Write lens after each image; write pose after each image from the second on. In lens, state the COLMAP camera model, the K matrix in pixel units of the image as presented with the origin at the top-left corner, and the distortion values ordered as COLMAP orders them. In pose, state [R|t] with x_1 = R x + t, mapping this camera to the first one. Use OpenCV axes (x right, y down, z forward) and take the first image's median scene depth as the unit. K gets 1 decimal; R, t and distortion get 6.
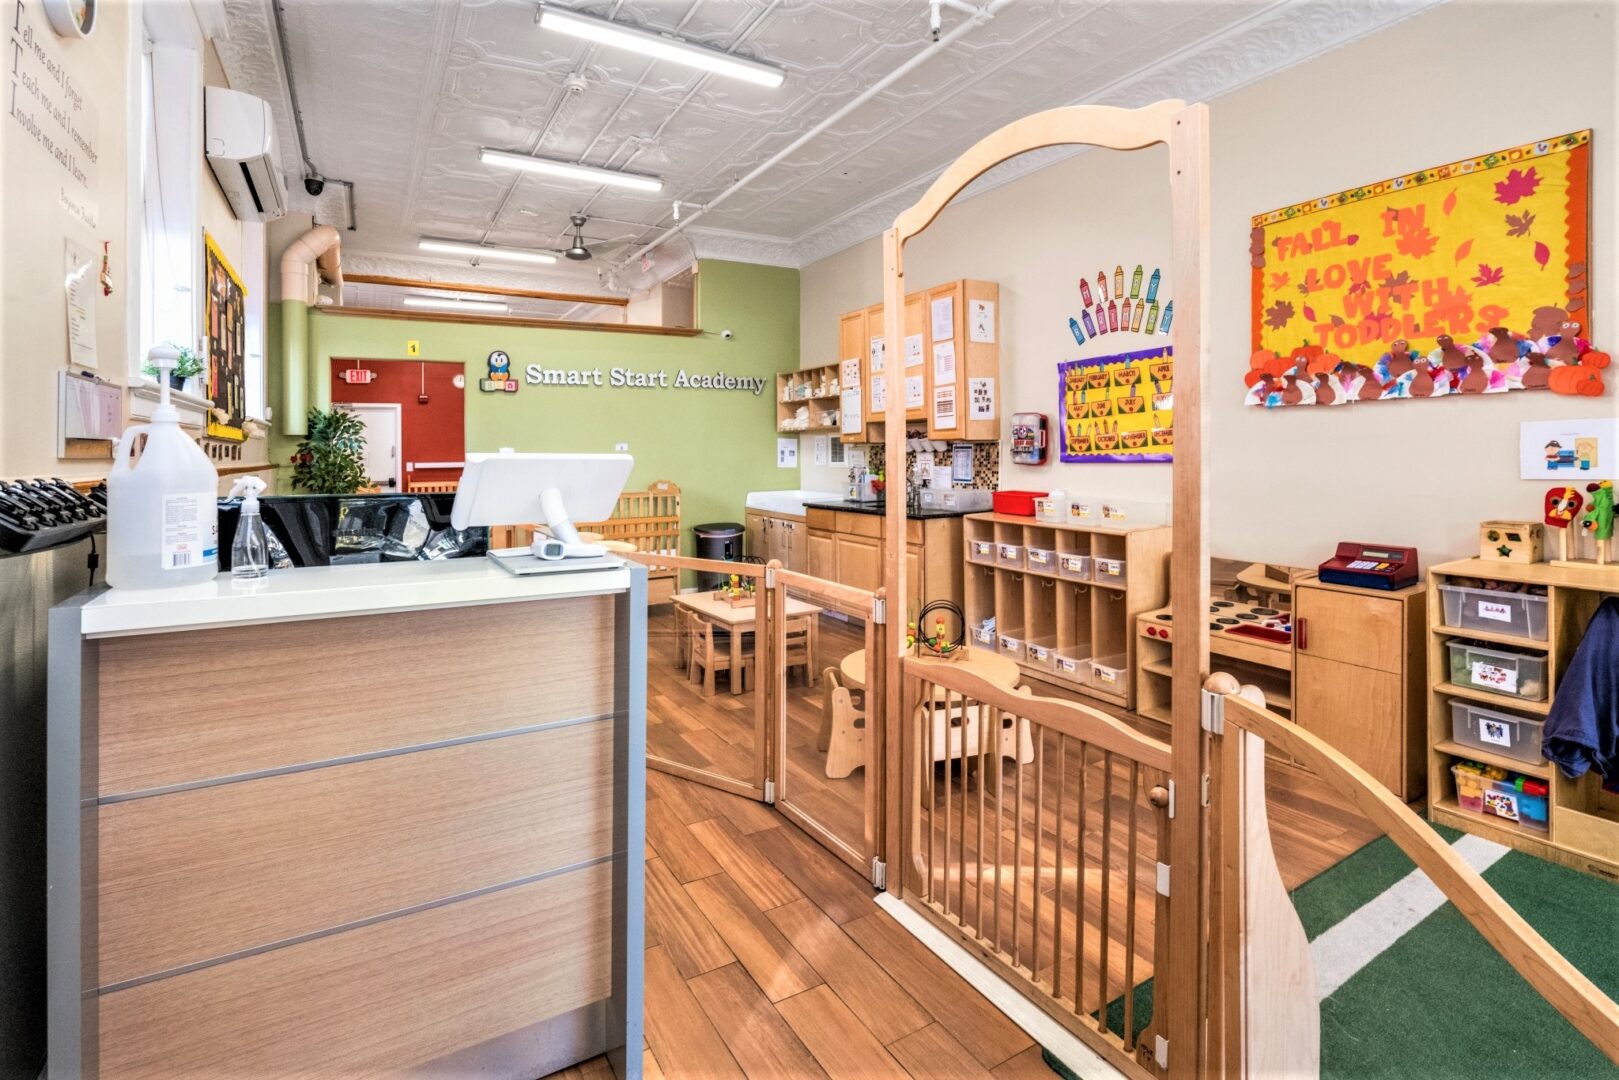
lens RADIAL K [[776.3, 0, 802.6], [0, 776.3, 444.7], [0, 0, 1]] dist [-0.016773, 0.002330]
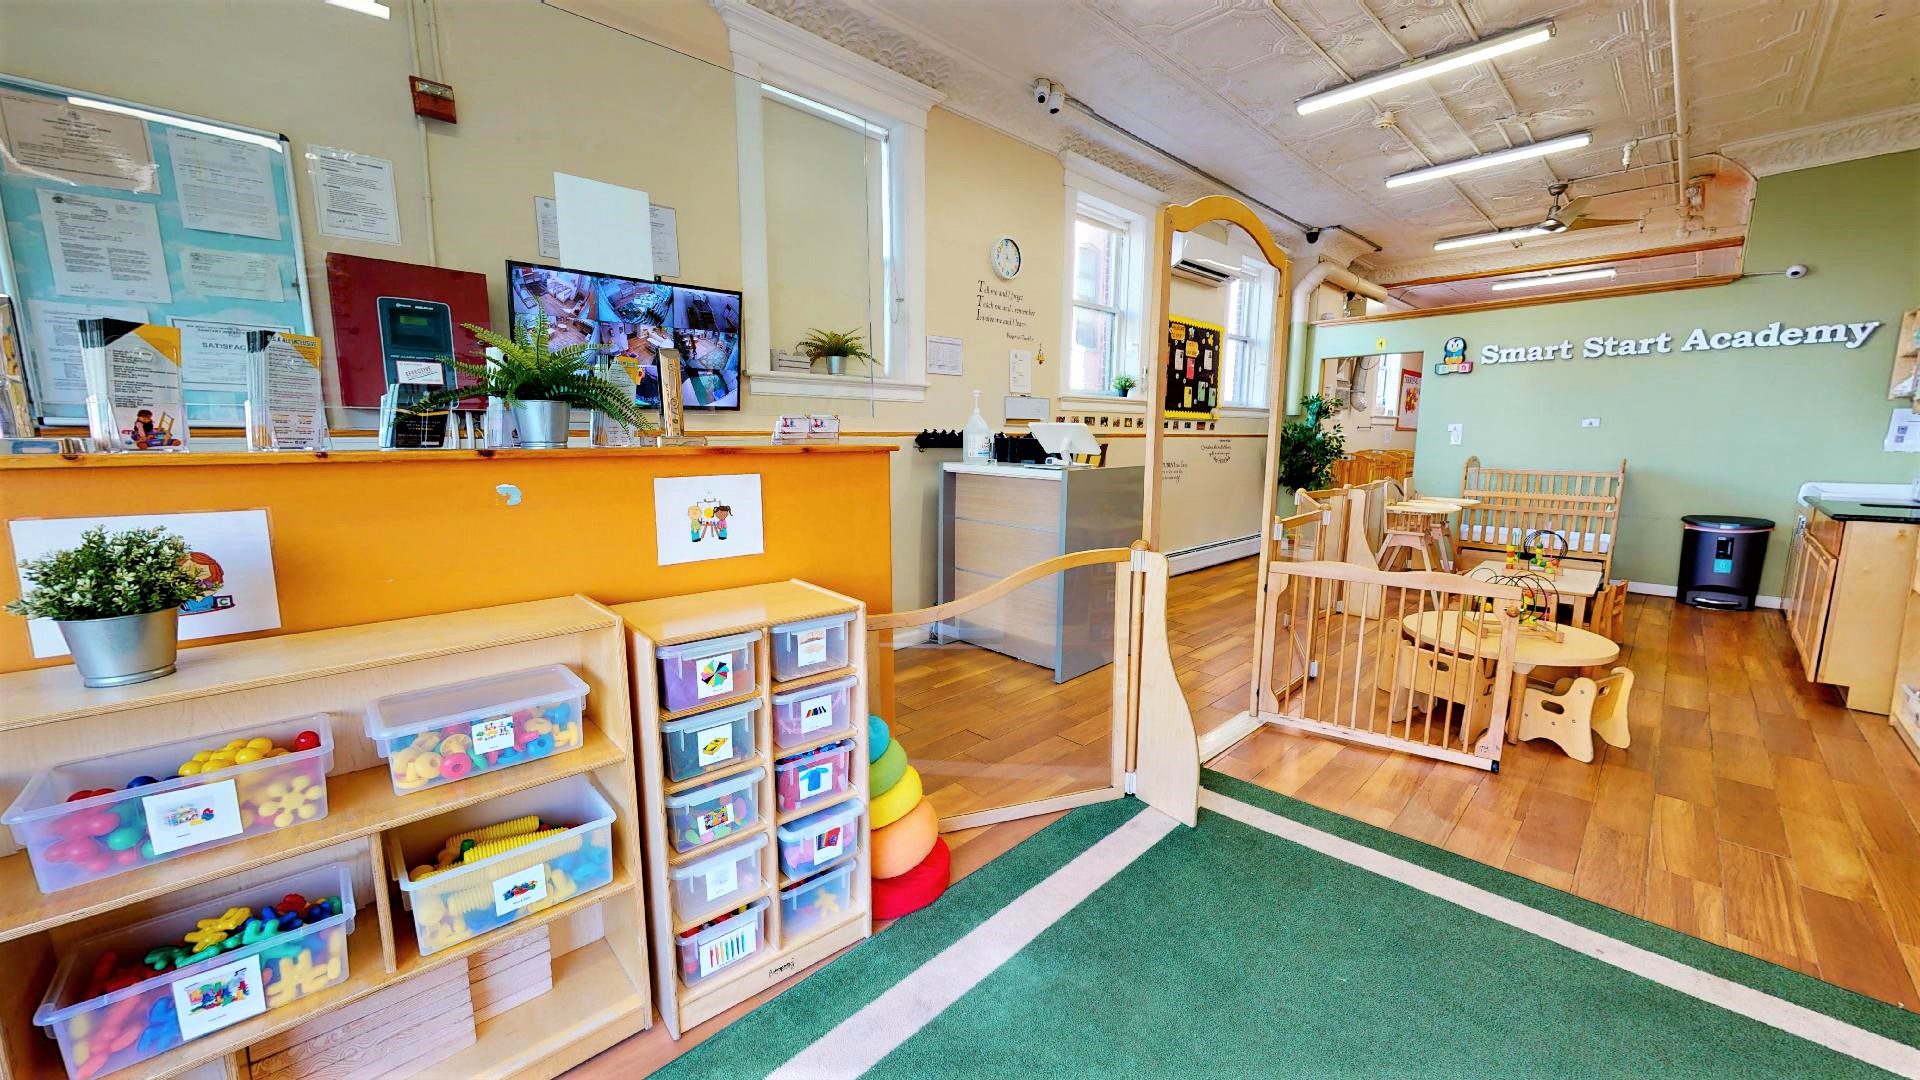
lens RADIAL K [[728.3, 0, 952.0], [0, 728.3, 545.4], [0, 0, 1]] dist [0.000646, 0.000359]
pose [[0.219799, 0.157876, -0.962686, 0.636006], [0.000824, 0.986788, 0.162016, 0.008329], [0.975545, -0.036405, 0.216765, 0.041951]]
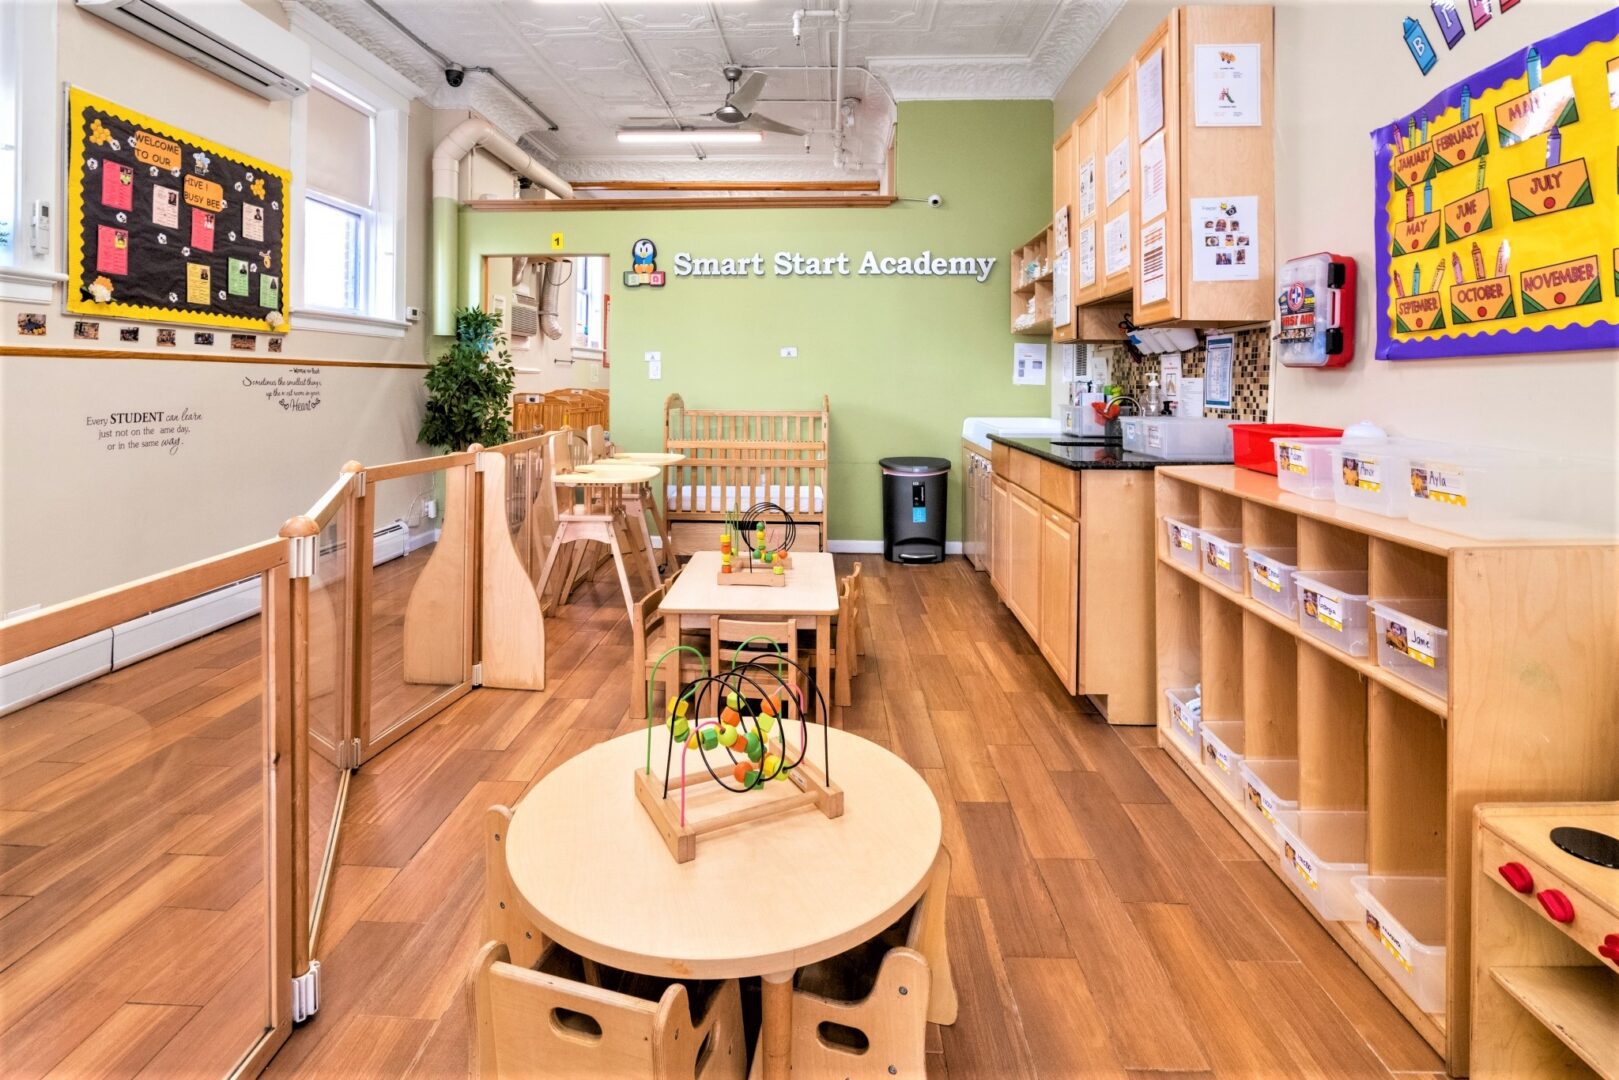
lens RADIAL K [[776.3, 0, 820.8], [0, 776.3, 375.8], [0, 0, 1]] dist [-0.016773, 0.002330]
pose [[0.842213, 0.011580, -0.539020, 0.294036], [-0.012847, 0.999916, 0.001408, 0.033675], [0.538992, 0.005739, 0.842291, 0.459256]]
